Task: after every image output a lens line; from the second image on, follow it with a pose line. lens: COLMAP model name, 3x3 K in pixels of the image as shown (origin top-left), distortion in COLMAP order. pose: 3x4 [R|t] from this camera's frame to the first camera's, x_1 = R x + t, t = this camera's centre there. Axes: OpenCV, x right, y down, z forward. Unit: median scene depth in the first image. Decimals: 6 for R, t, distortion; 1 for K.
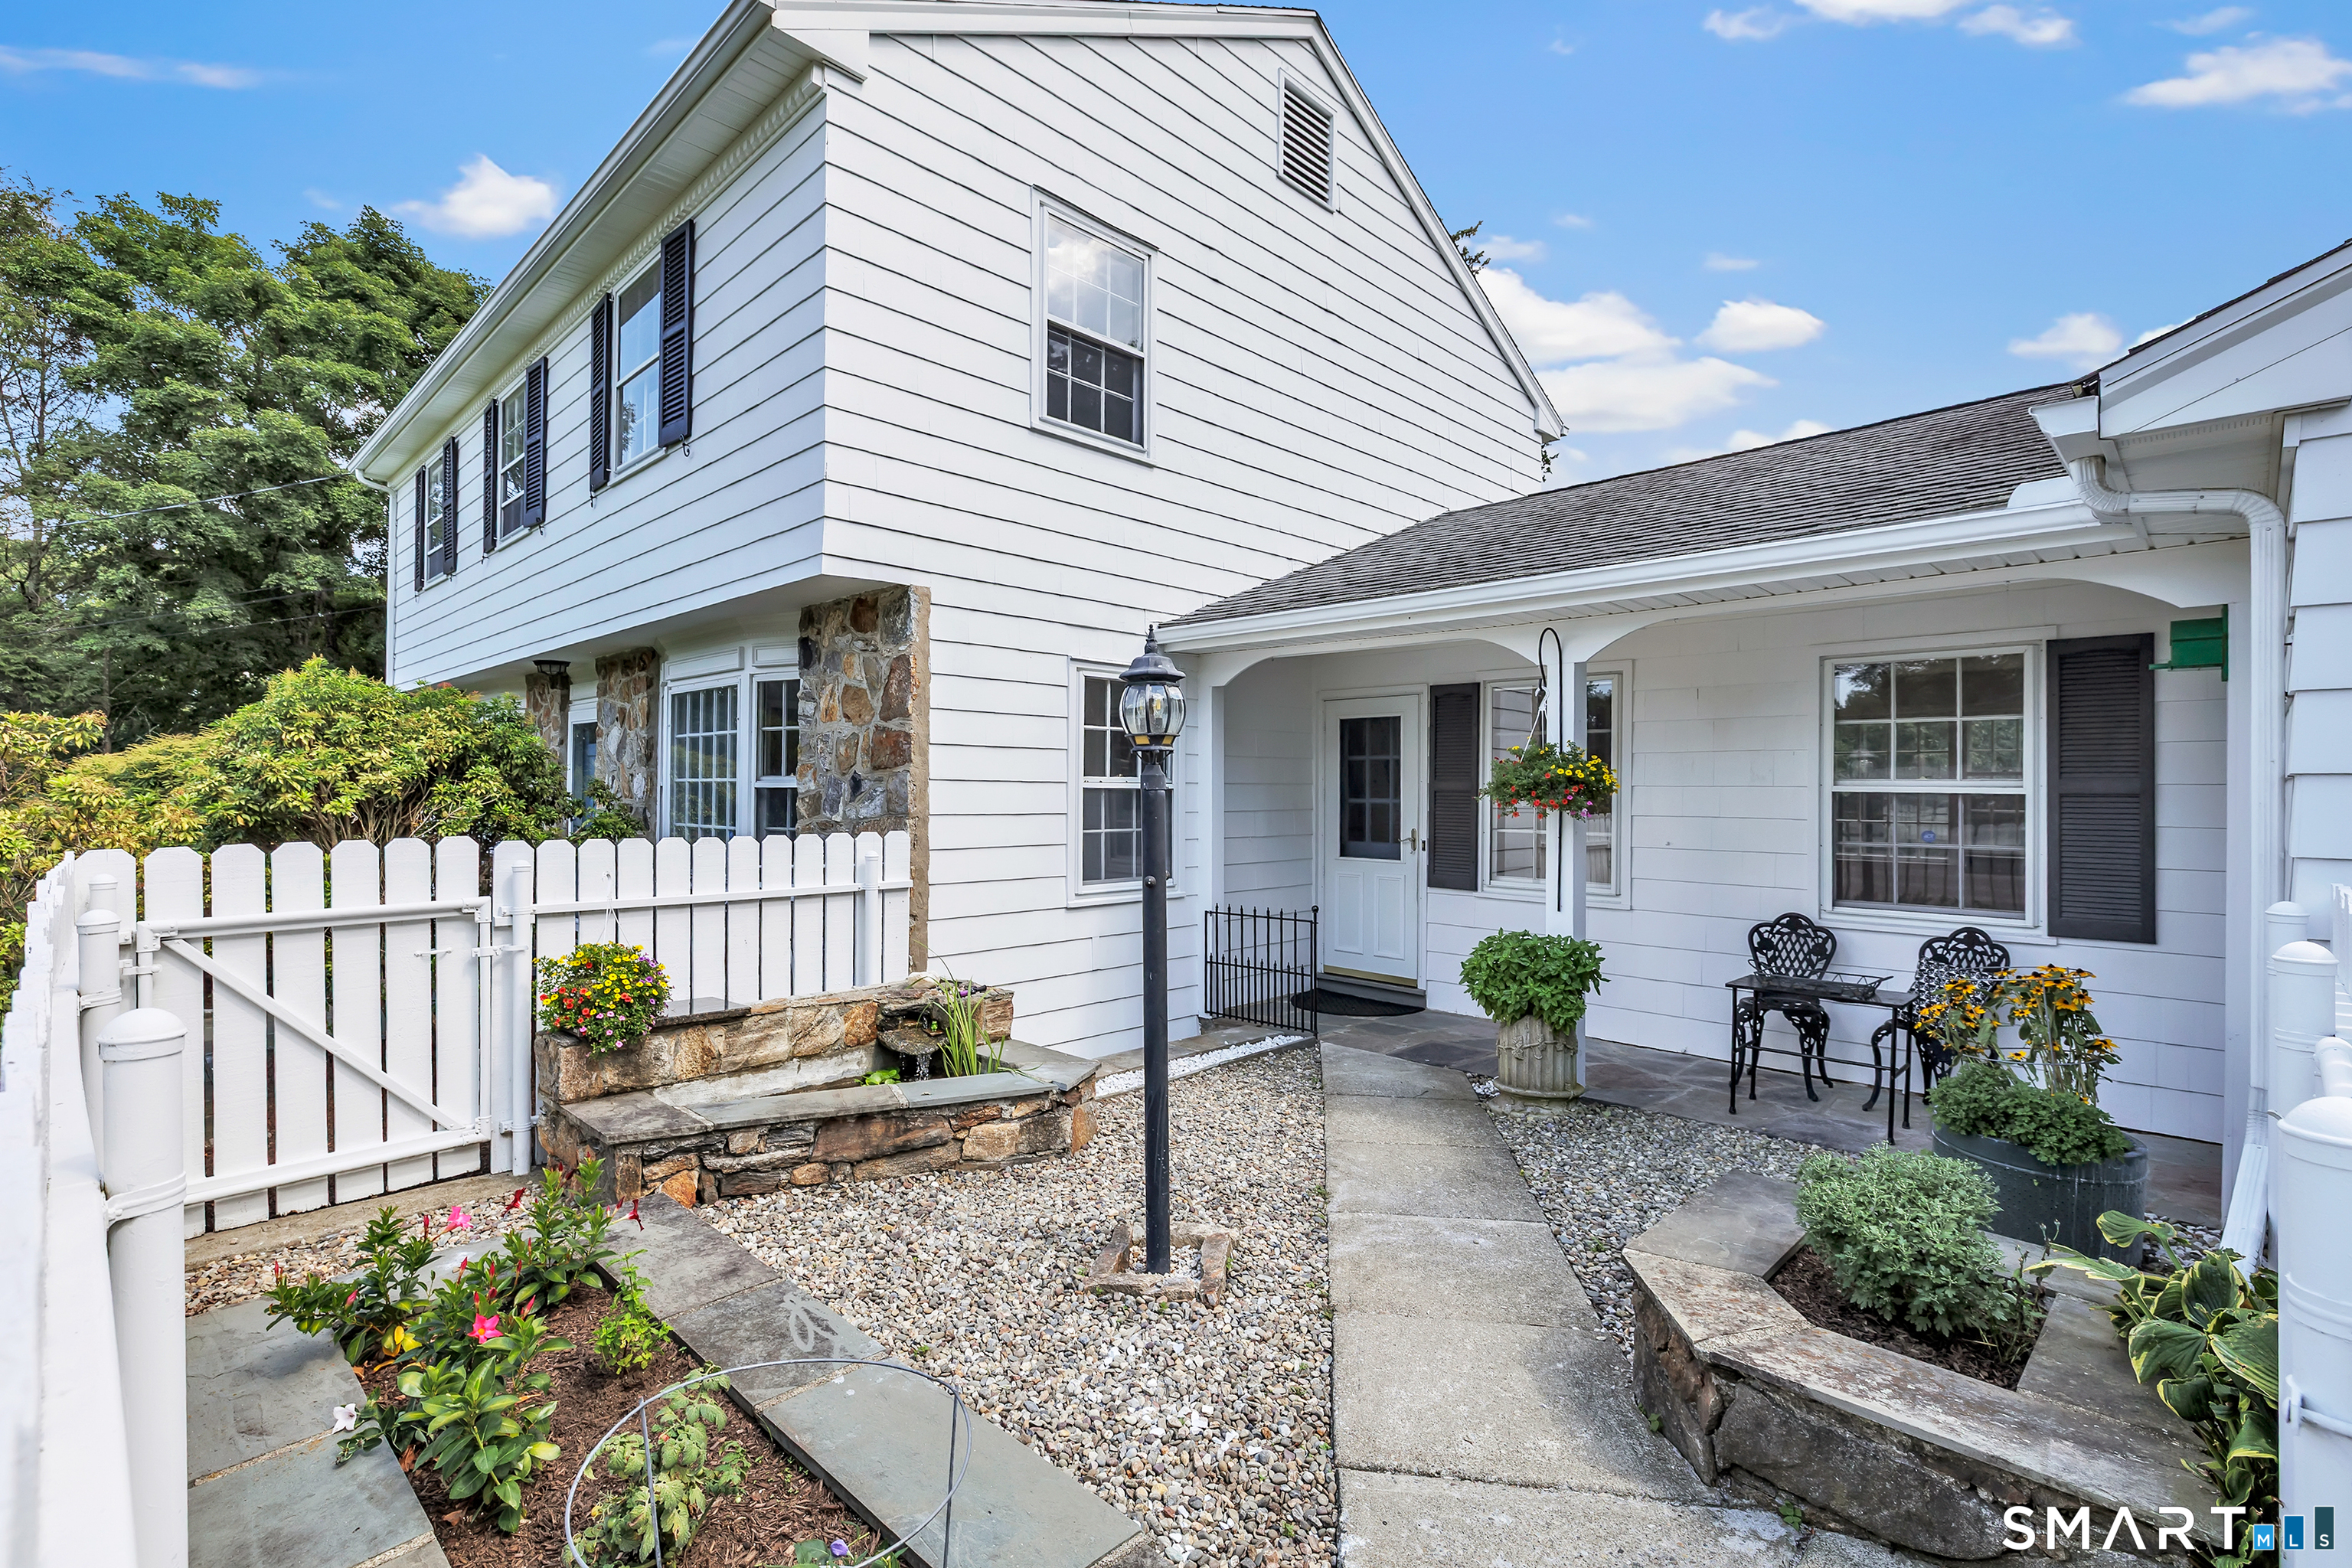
lens RADIAL K [[1030.8, 0, 1165.8], [0, 1030.8, 772.3], [0, 0, 1]] dist [-0.000512, 0.000074]
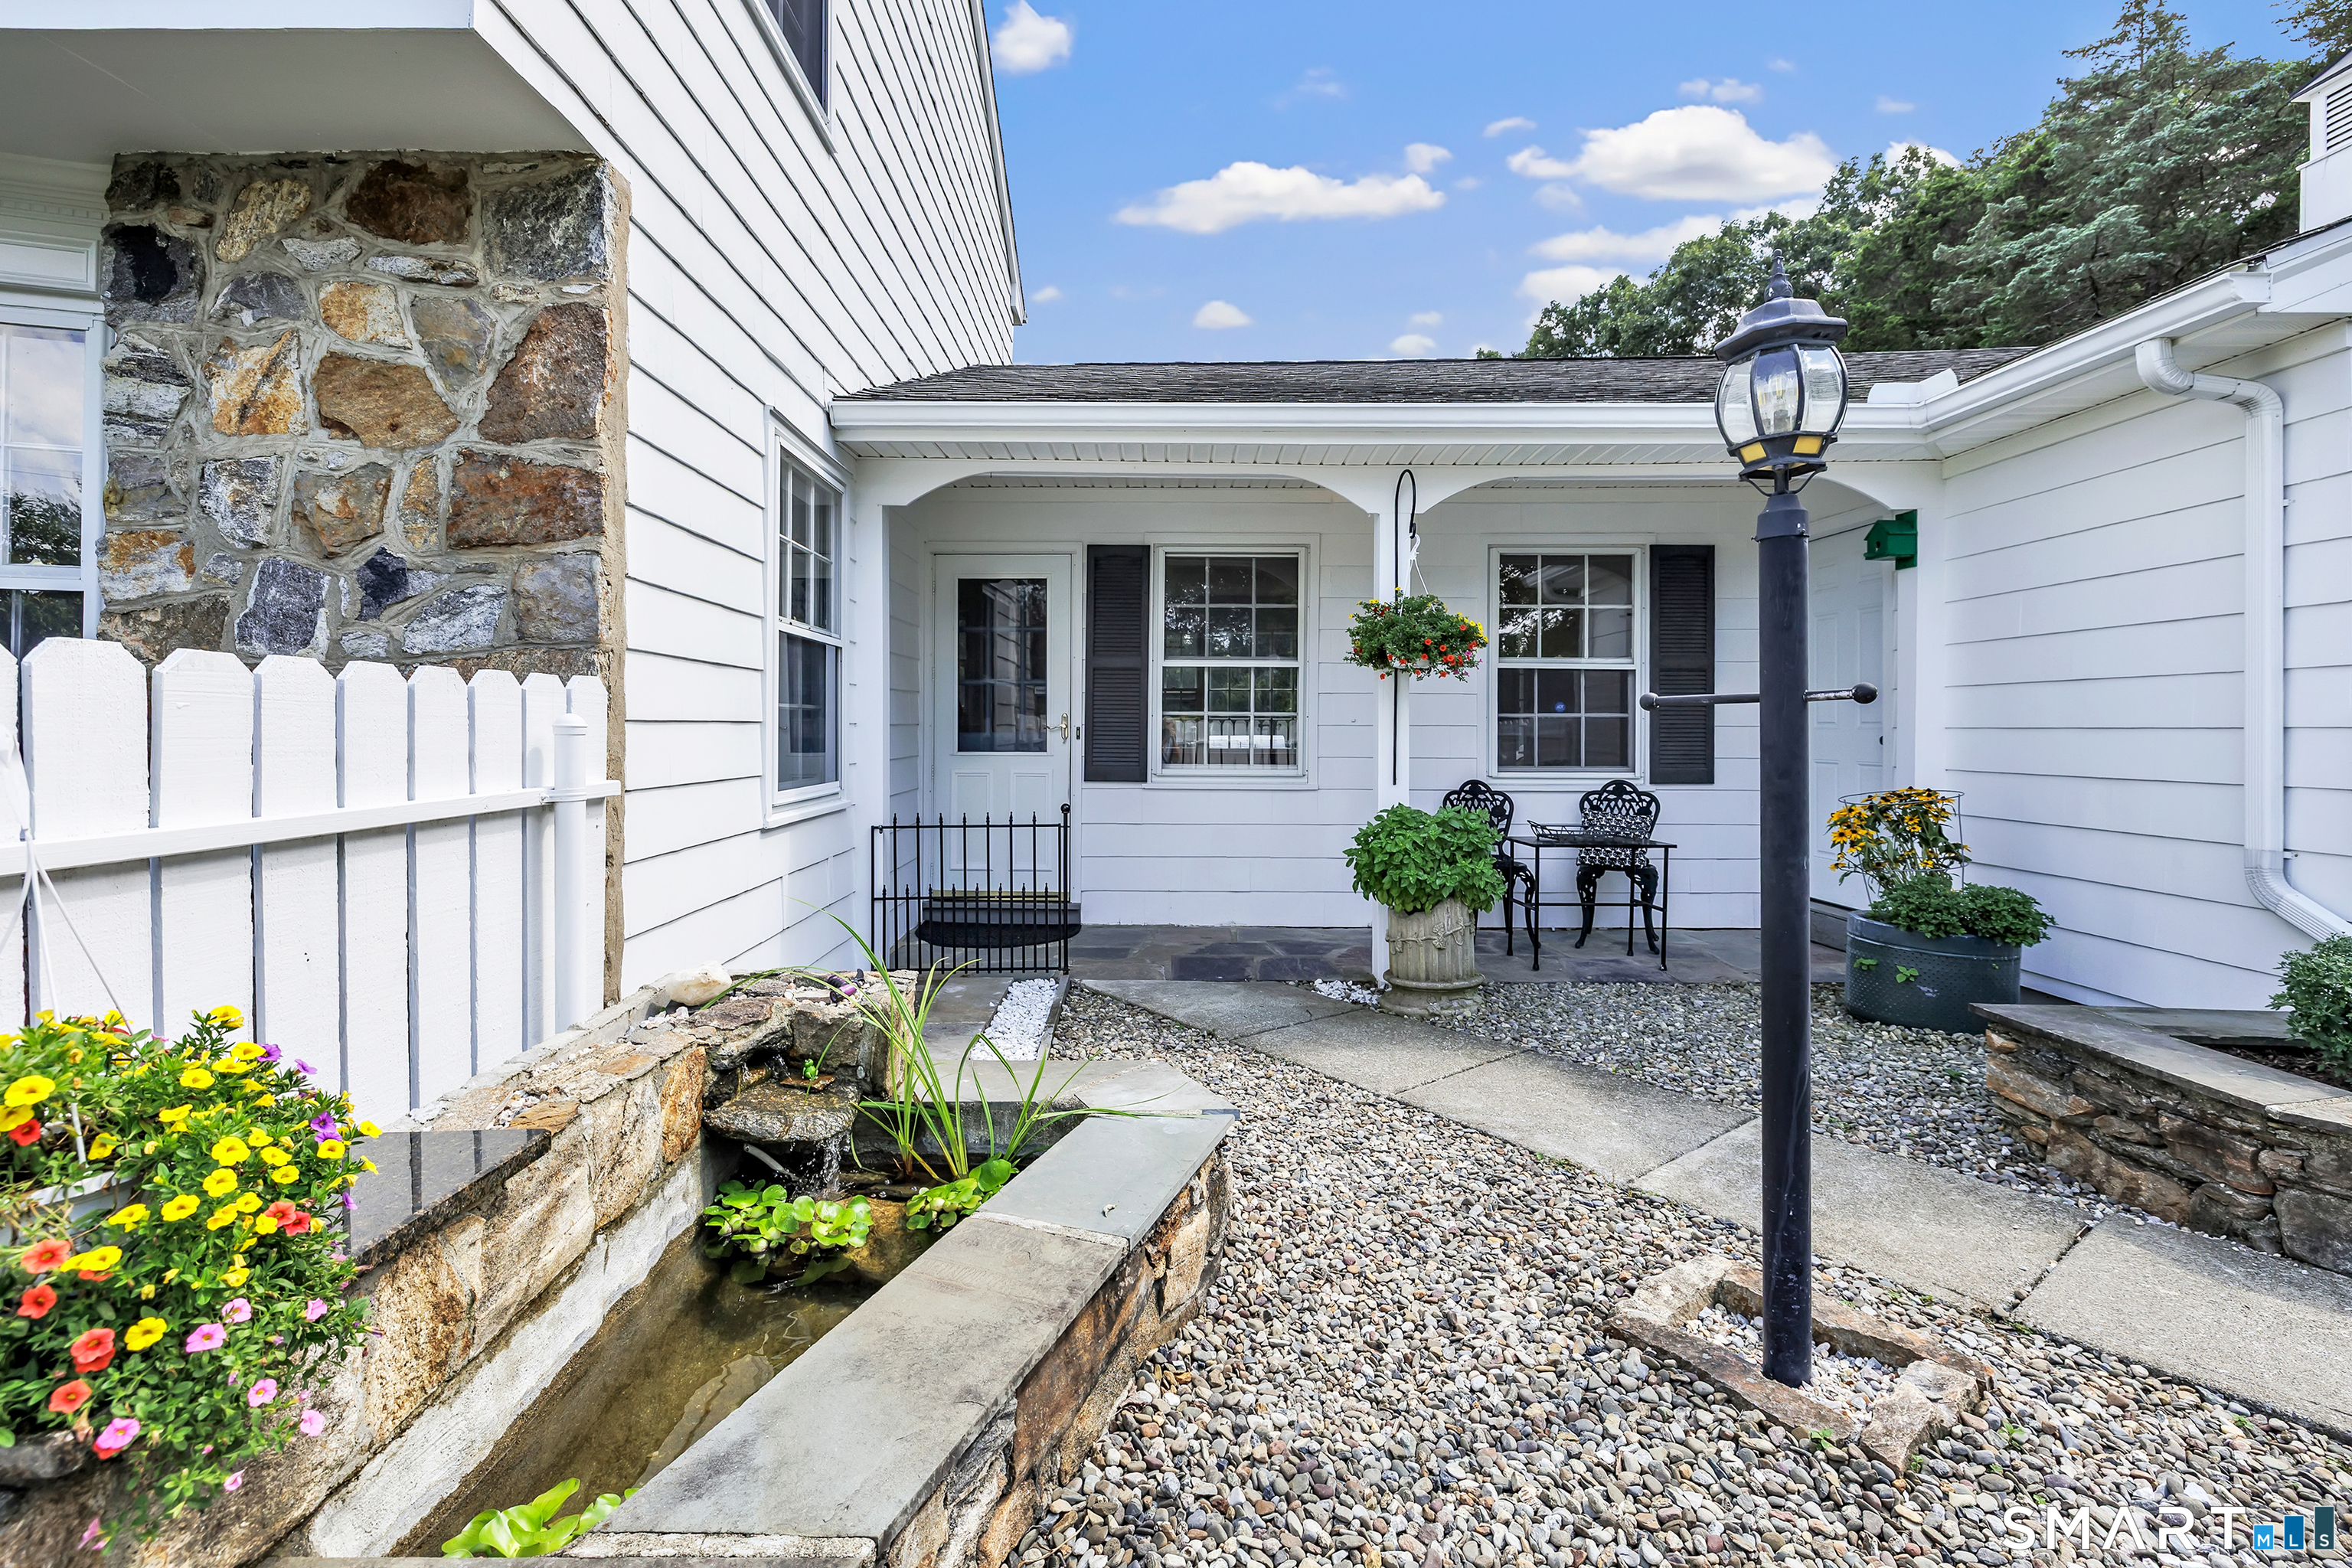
lens RADIAL K [[1017.8, 0, 1176.1], [0, 1017.8, 711.3], [0, 0, 1]] dist [-0.002052, -0.000508]
pose [[0.731064, 0.002541, 0.682305, -0.366823], [-0.011055, 0.999906, 0.008121, 0.064097], [-0.682220, -0.013480, 0.731023, 0.467874]]
